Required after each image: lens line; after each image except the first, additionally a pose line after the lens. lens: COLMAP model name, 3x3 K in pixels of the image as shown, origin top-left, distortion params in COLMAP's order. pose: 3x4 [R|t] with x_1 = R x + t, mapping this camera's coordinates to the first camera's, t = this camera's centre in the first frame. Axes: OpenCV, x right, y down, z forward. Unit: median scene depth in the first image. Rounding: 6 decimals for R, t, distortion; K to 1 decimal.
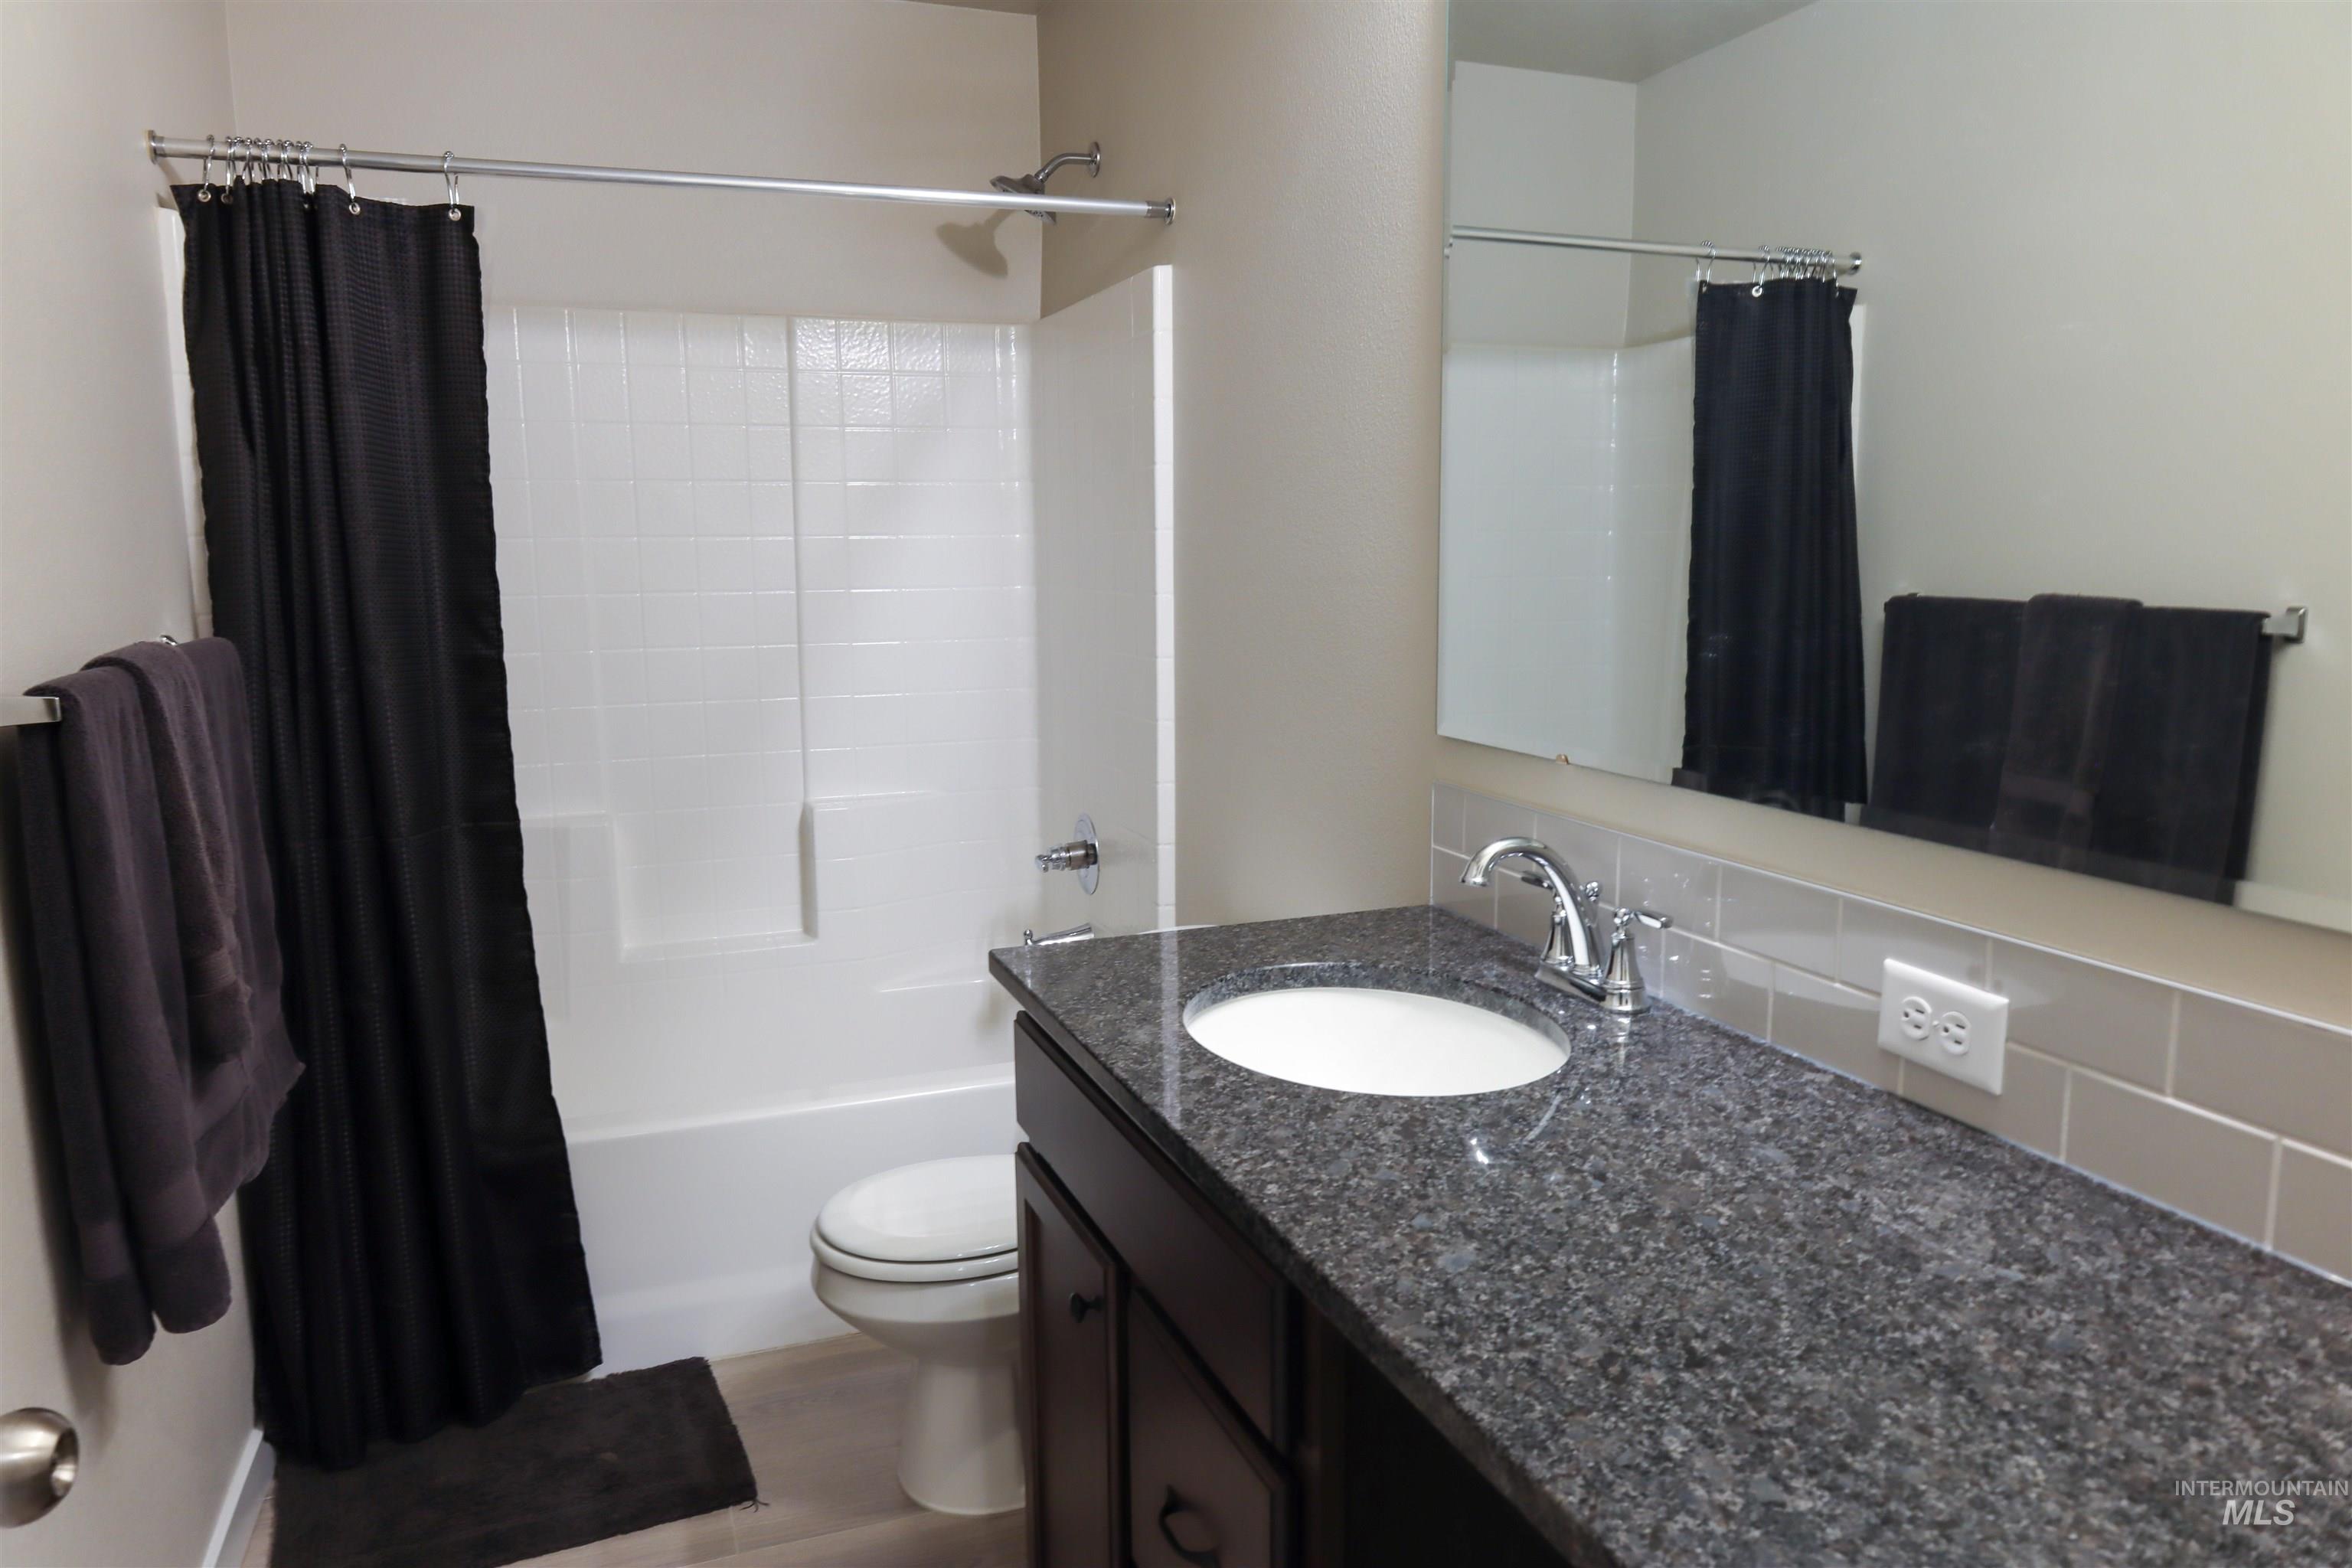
lens RADIAL K [[1587.6, 0, 1177.2], [0, 1587.6, 787.2], [0, 0, 1]] dist [-0.008980, 0.009039]
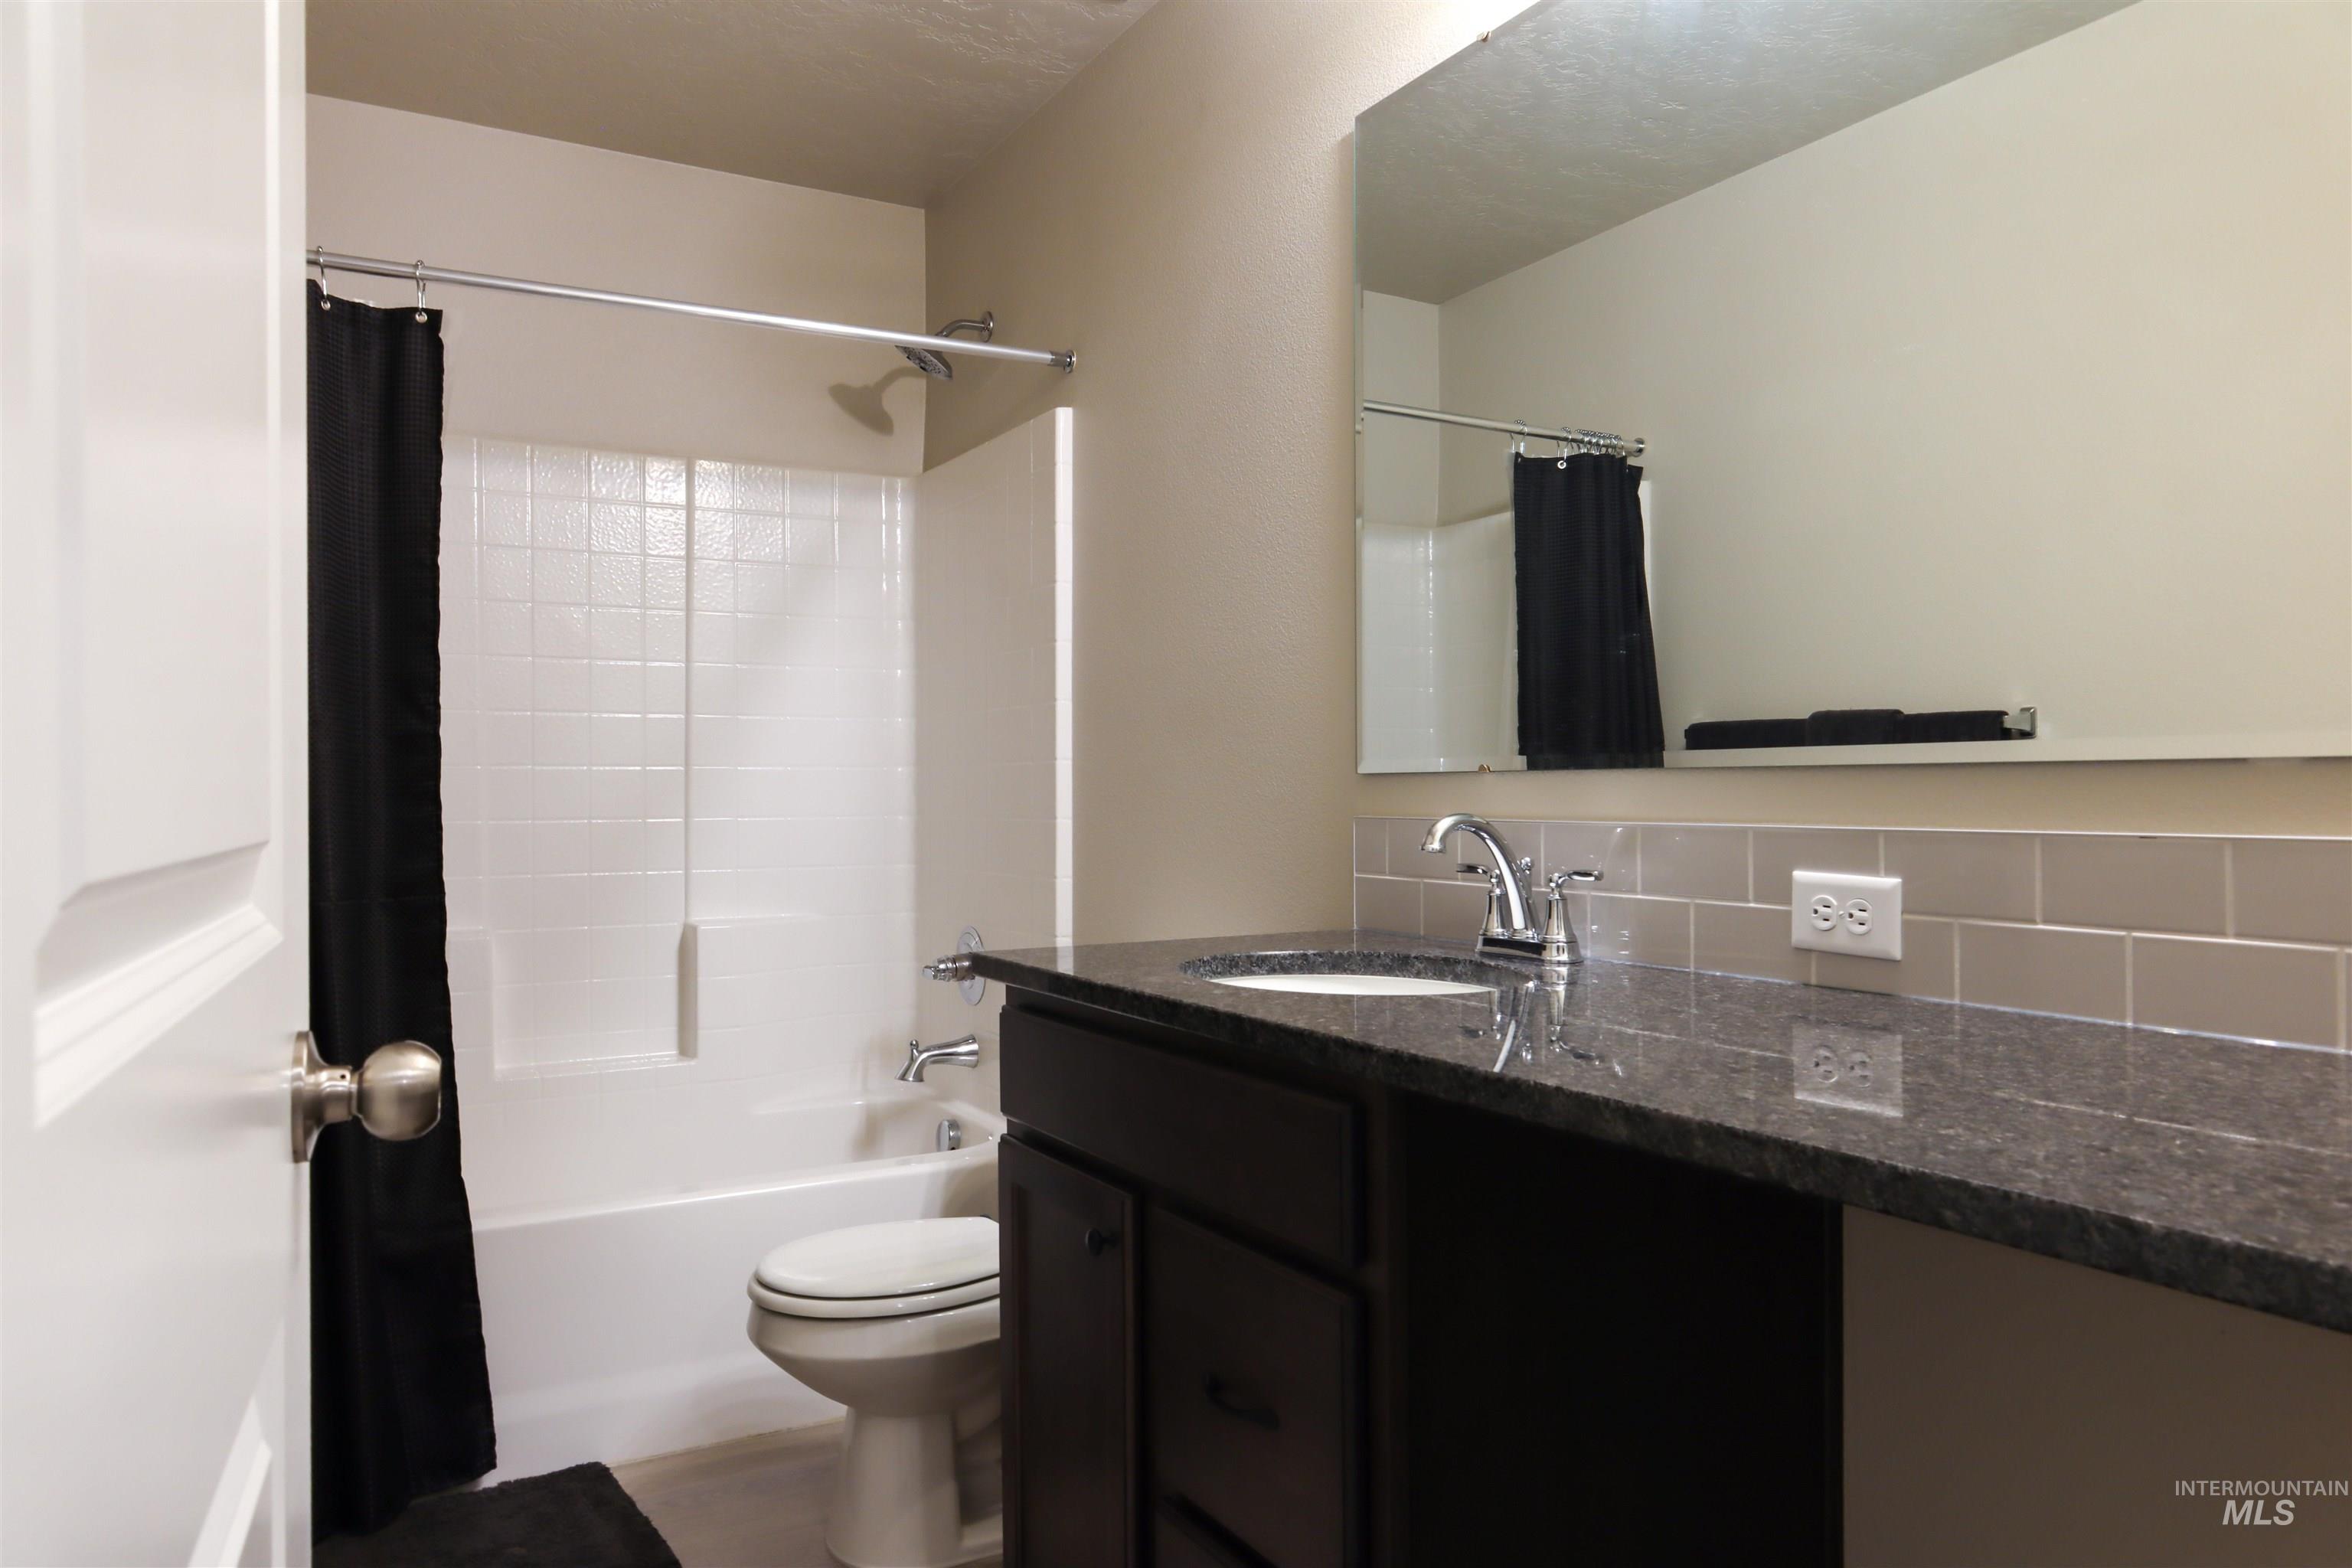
lens RADIAL K [[1587.6, 0, 1179.9], [0, 1587.6, 778.9], [0, 0, 1]] dist [-0.008980, 0.009039]
pose [[0.988927, 0.004321, 0.148340, -0.097569], [0.019517, 0.987107, -0.158866, 0.112374], [-0.147114, 0.160002, 0.976093, -0.059673]]
